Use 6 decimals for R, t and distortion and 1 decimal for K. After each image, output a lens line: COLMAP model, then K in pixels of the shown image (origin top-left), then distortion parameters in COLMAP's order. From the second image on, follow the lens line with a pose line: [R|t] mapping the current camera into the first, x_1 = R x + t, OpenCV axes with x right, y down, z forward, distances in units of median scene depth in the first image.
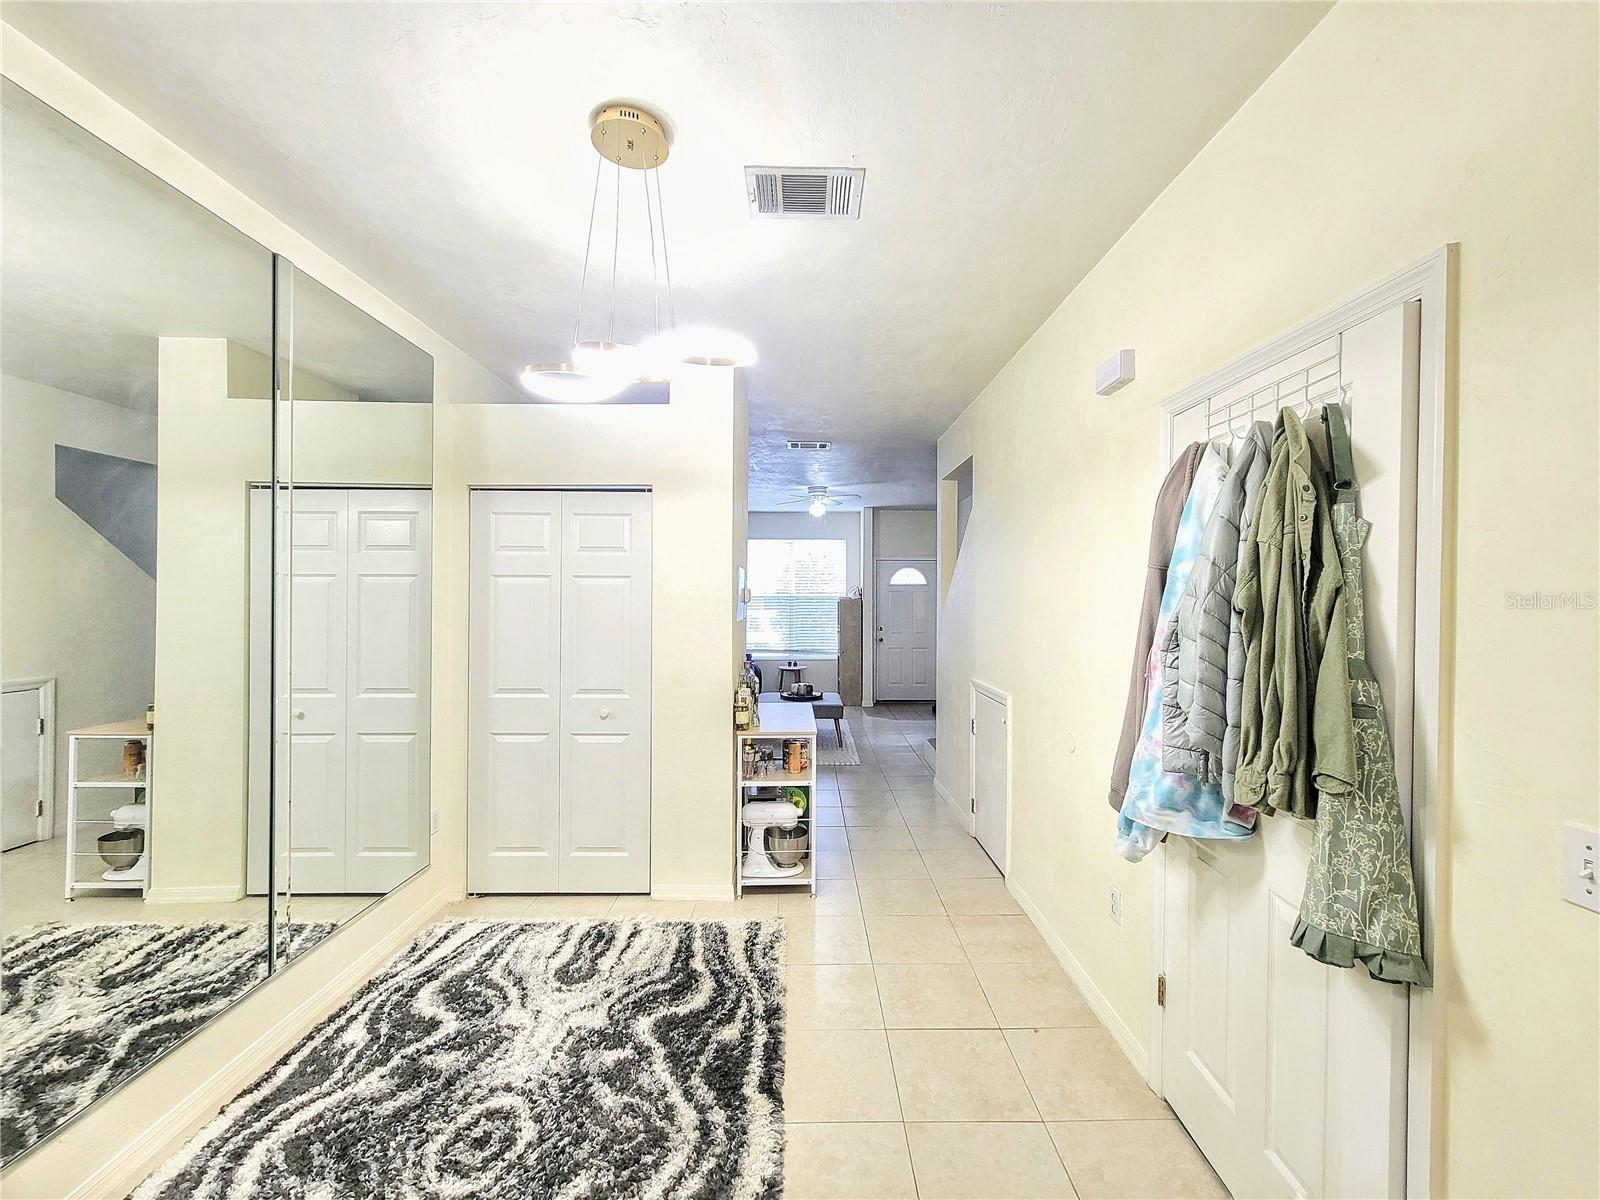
lens RADIAL K [[656.0, 0, 817.5], [0, 656.0, 598.5], [0, 0, 1]] dist [0.002397, 0.000894]
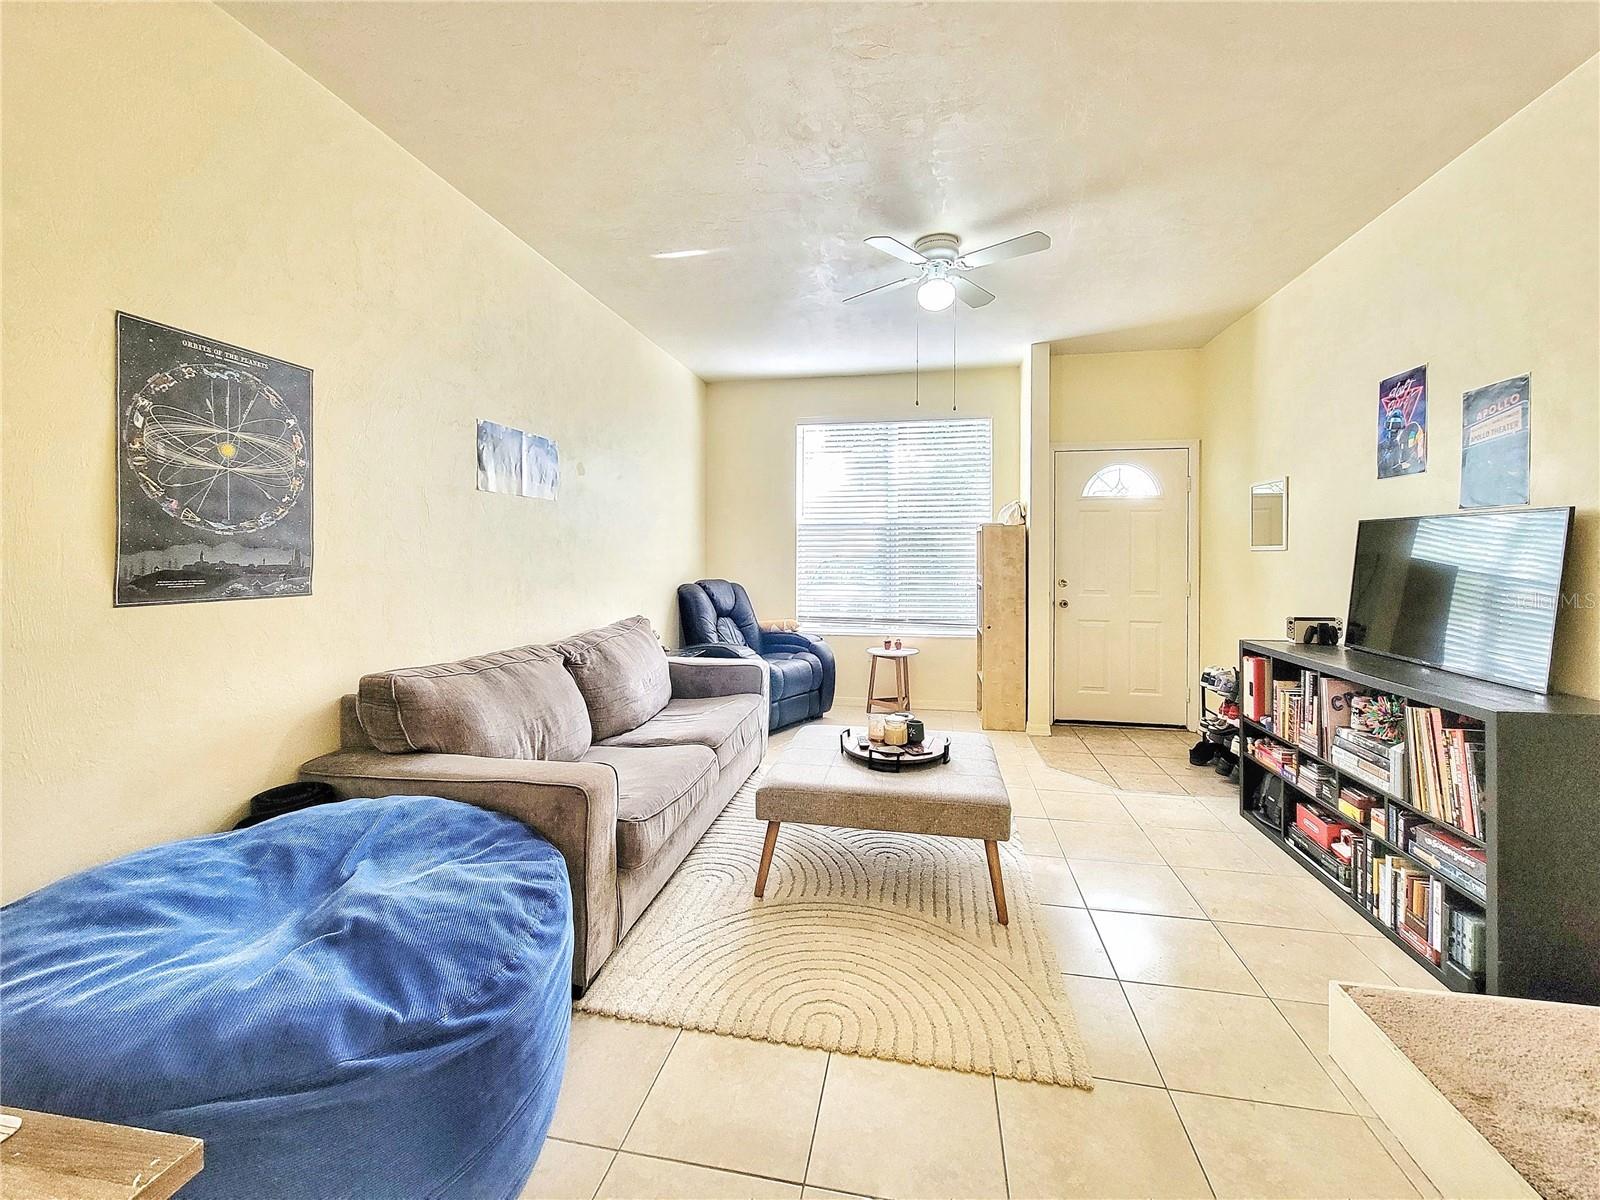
lens RADIAL K [[645.2, 0, 803.0], [0, 645.2, 552.4], [0, 0, 1]] dist [0.000467, 0.000022]
pose [[0.977040, -0.002550, -0.213039, 0.014233], [0.002287, 0.999996, -0.001480, 0.086867], [0.213042, 0.000959, 0.977043, 1.733625]]
